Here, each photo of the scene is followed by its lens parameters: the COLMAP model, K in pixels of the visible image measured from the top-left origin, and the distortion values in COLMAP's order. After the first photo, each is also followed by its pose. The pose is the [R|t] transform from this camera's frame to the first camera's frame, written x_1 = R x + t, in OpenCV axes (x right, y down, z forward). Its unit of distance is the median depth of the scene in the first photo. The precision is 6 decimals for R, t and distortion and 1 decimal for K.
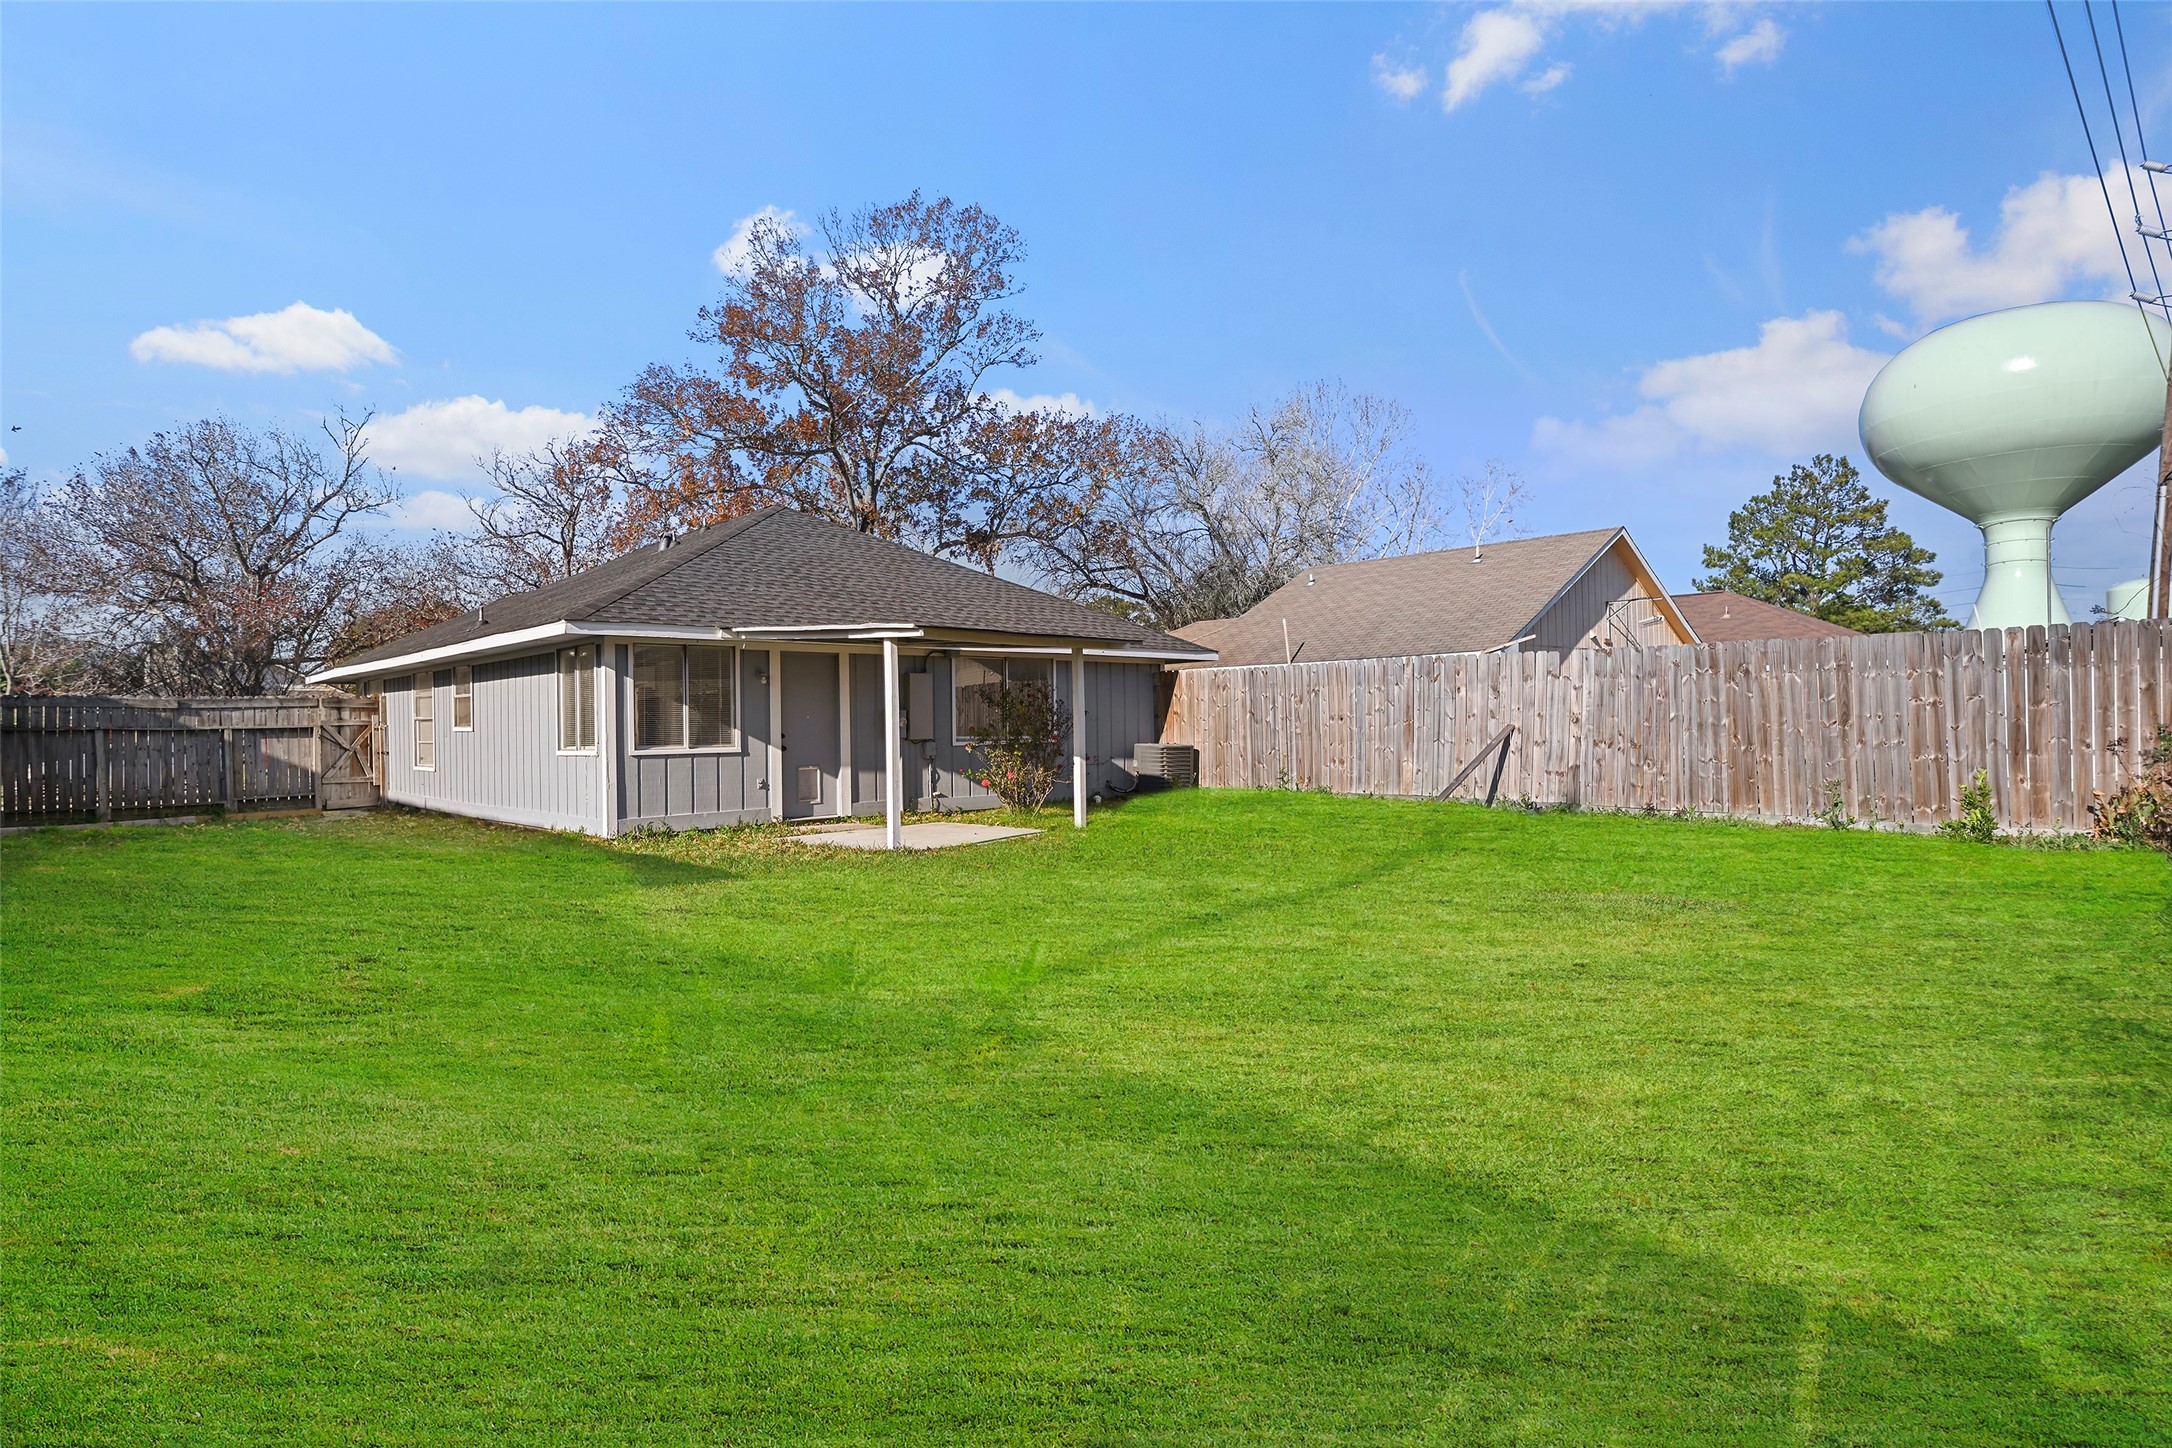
lens RADIAL K [[1102.4, 0, 1083.2], [0, 1102.4, 719.1], [0, 0, 1]] dist [-0.000207, -0.000036]
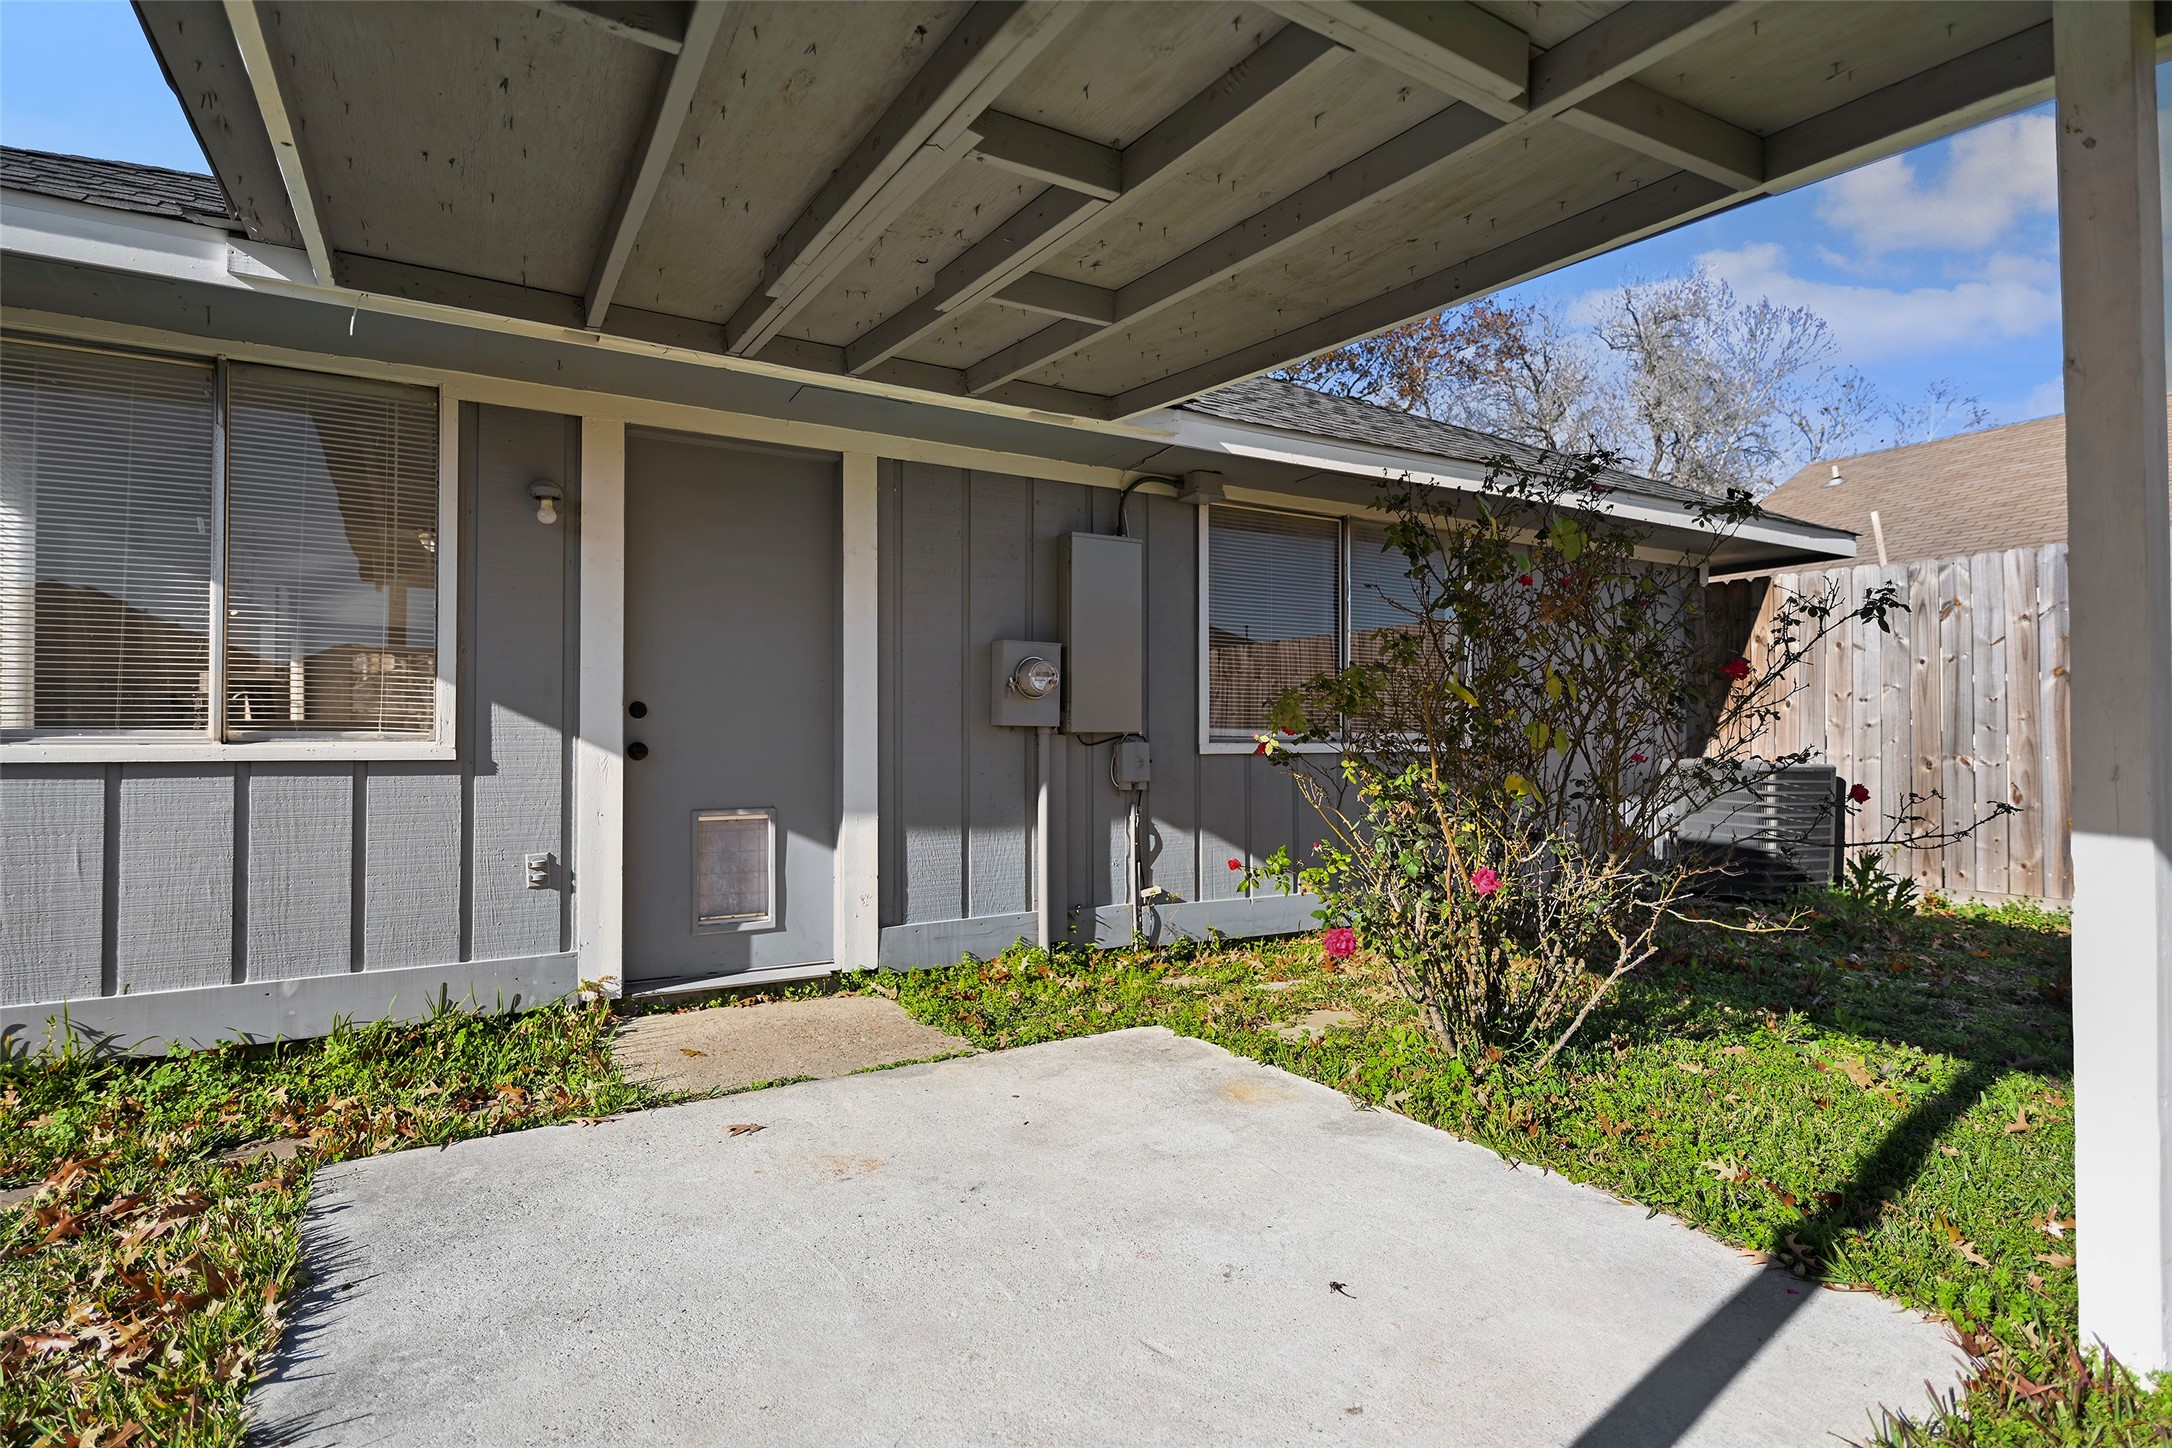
lens RADIAL K [[1102.4, 0, 1082.9], [0, 1102.4, 727.5], [0, 0, 1]] dist [-0.000207, -0.000036]
pose [[0.976482, 0.010025, -0.215368, -0.086289], [-0.012171, 0.999889, -0.008640, 0.020647], [0.215257, 0.011058, 0.976495, 0.708004]]
